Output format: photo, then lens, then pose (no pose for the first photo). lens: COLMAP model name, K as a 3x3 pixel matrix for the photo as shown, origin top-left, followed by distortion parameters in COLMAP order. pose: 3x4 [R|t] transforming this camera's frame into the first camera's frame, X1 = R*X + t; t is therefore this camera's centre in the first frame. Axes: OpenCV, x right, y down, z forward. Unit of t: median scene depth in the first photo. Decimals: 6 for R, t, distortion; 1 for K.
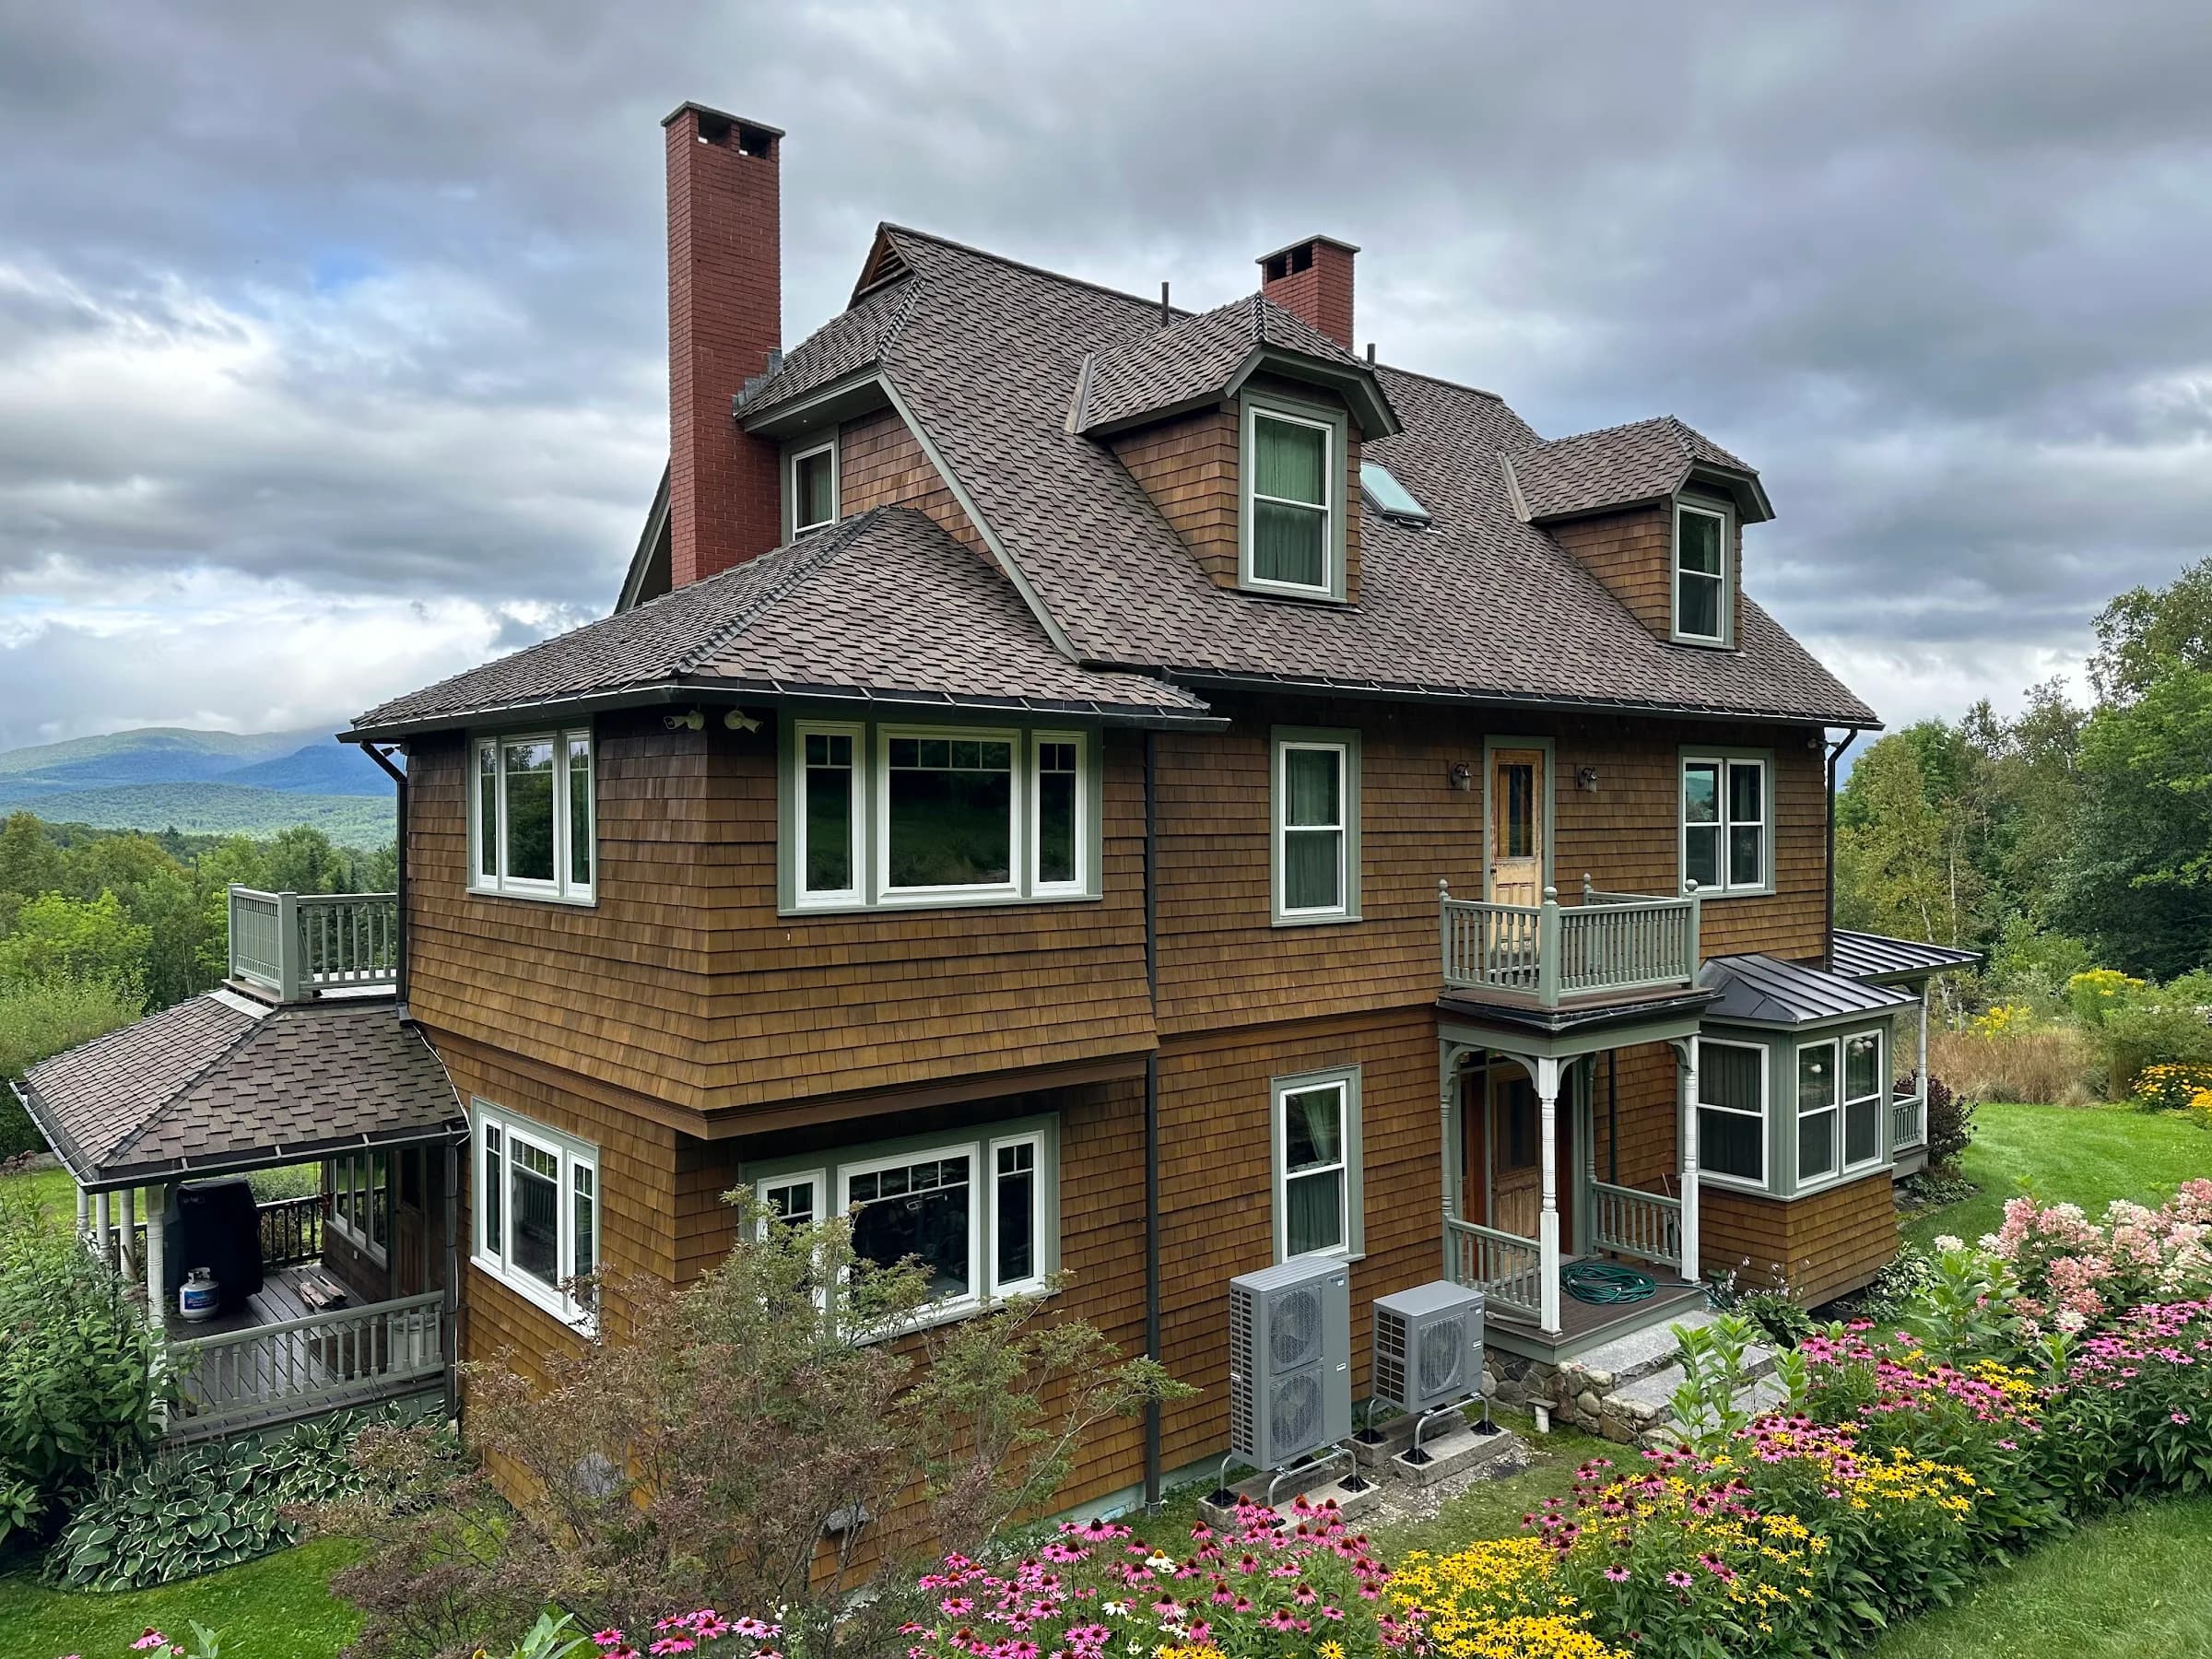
lens RADIAL K [[1564.1, 0, 1106.0], [0, 1564.1, 829.5], [0, 0, 1]] dist [0.192189, -0.341026]
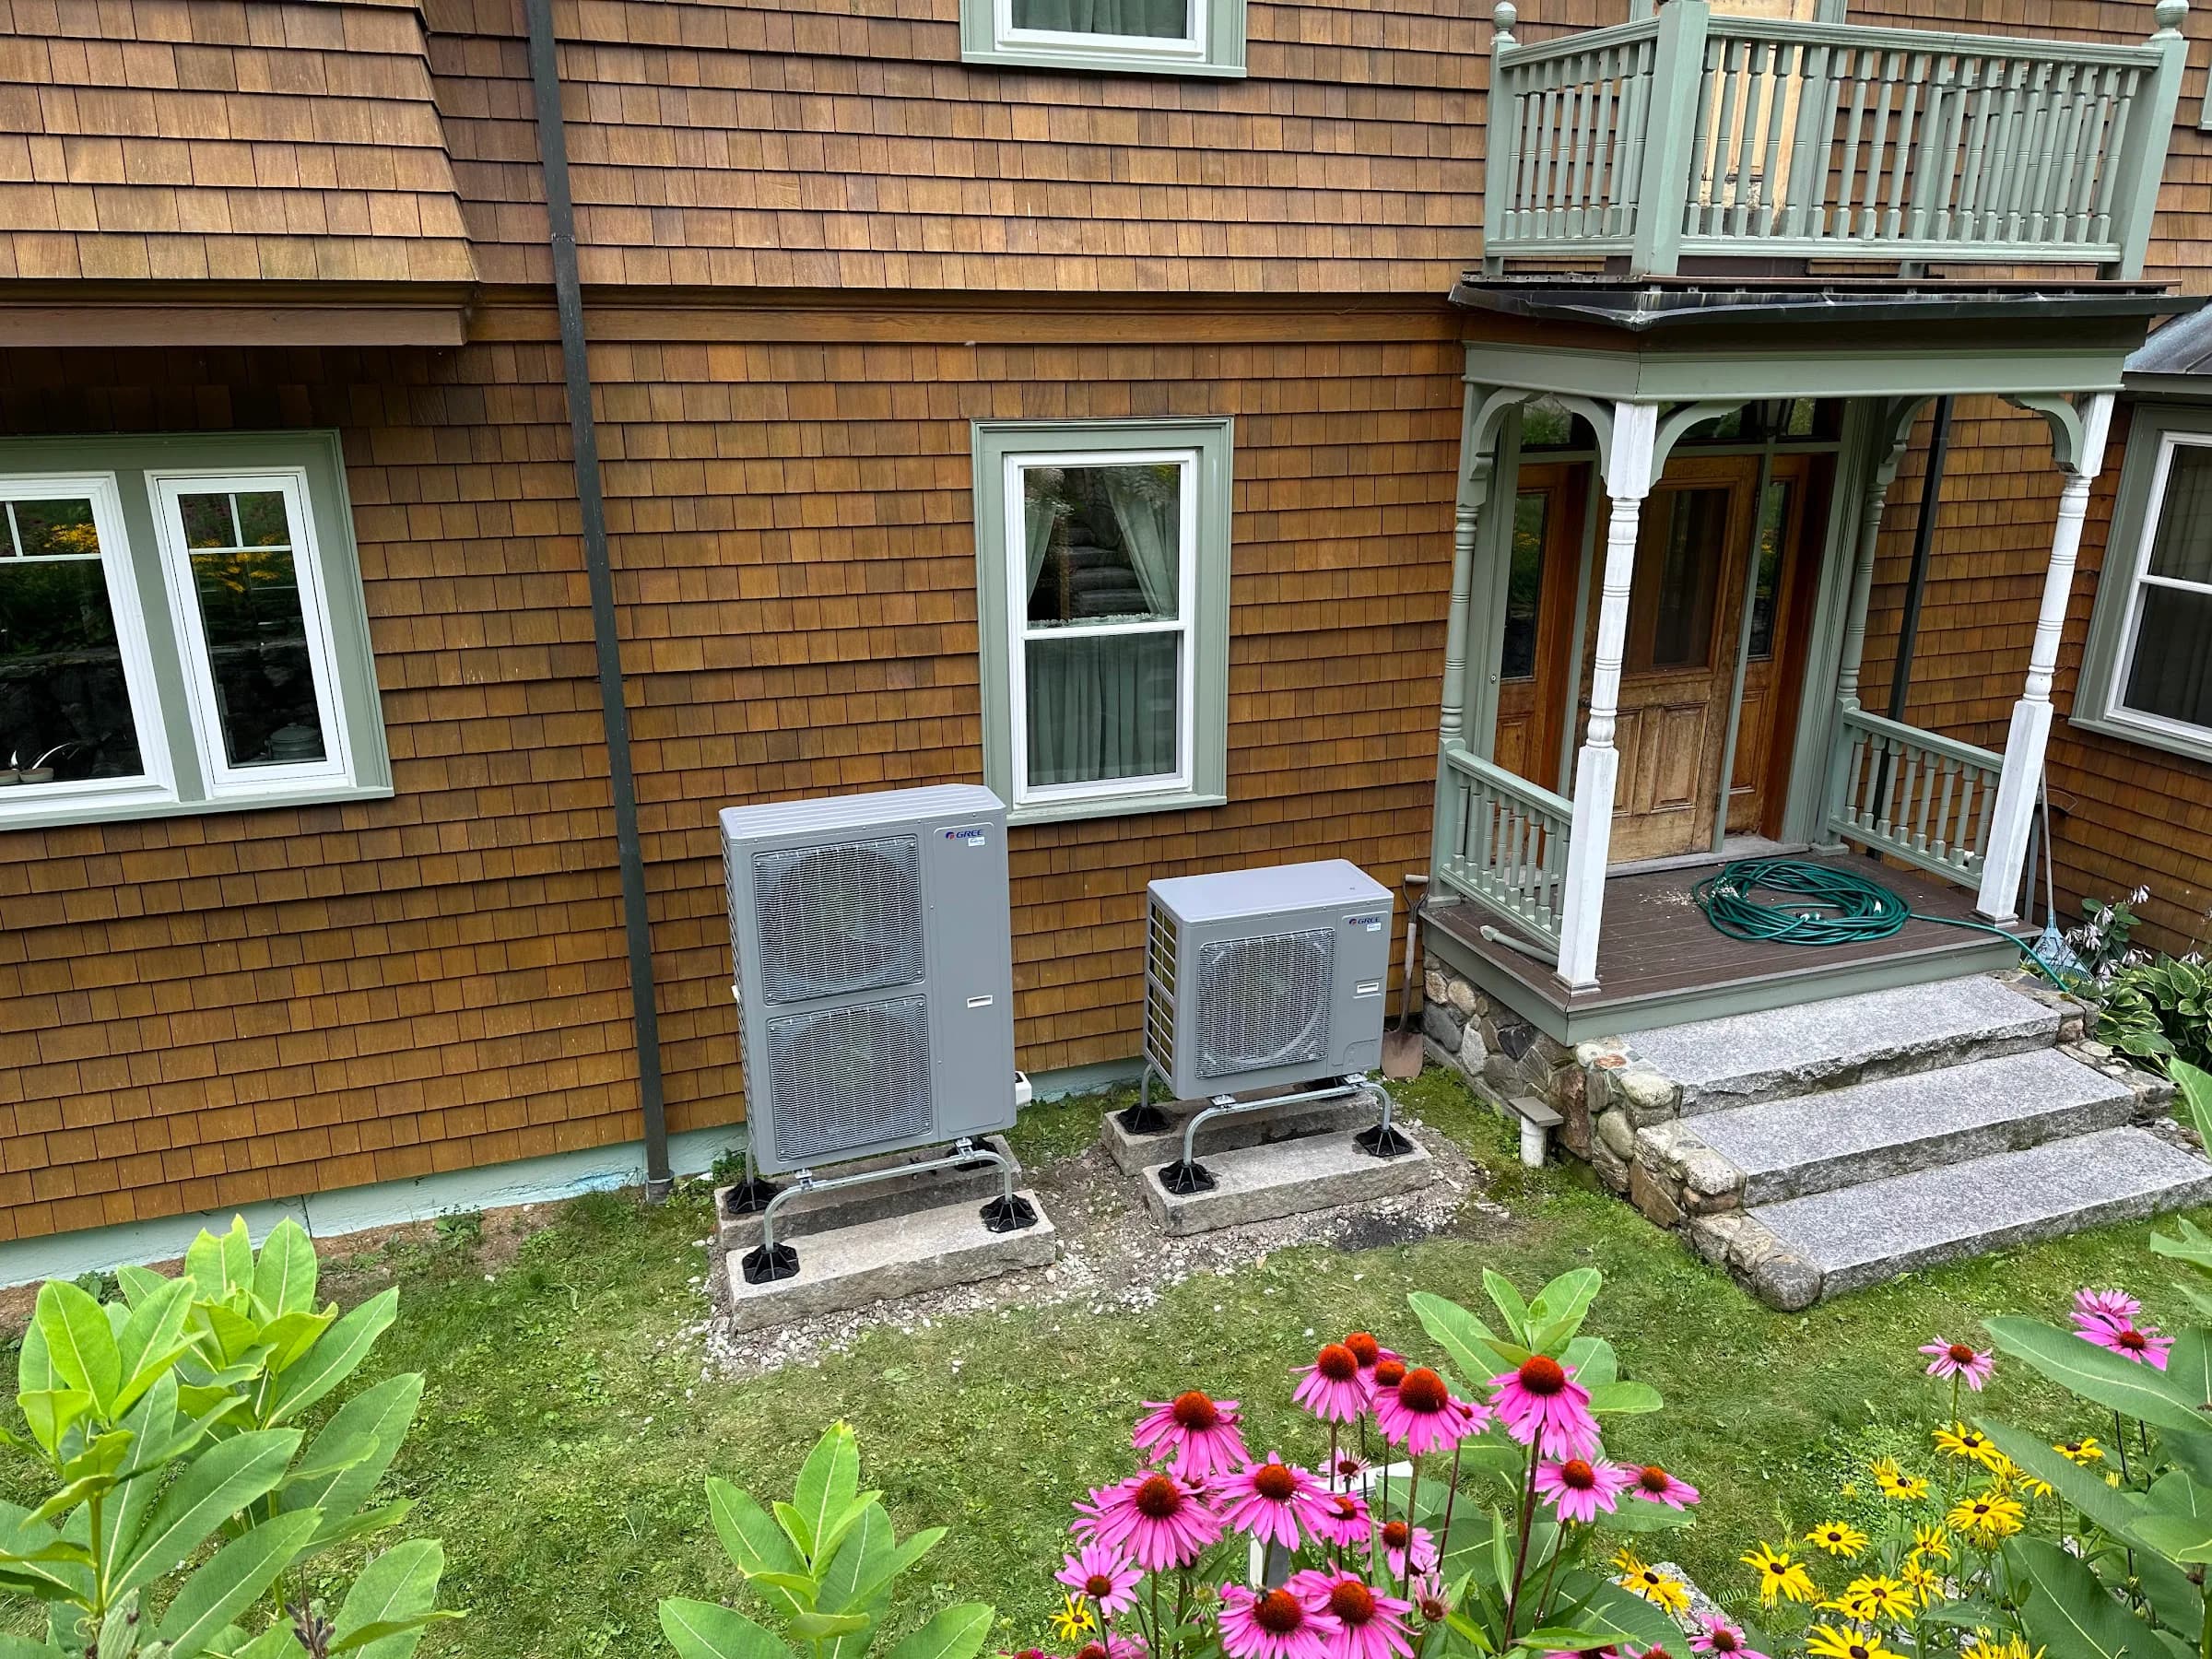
lens RADIAL K [[1517.1, 0, 1106.0], [0, 1517.1, 829.5], [0, 0, 1]] dist [0.124489, -0.202051]
pose [[0.932269, 0.114543, -0.343154, 0.306297], [-0.007260, 0.954284, 0.298812, 0.133550], [0.361694, -0.276081, 0.890481, 0.557746]]
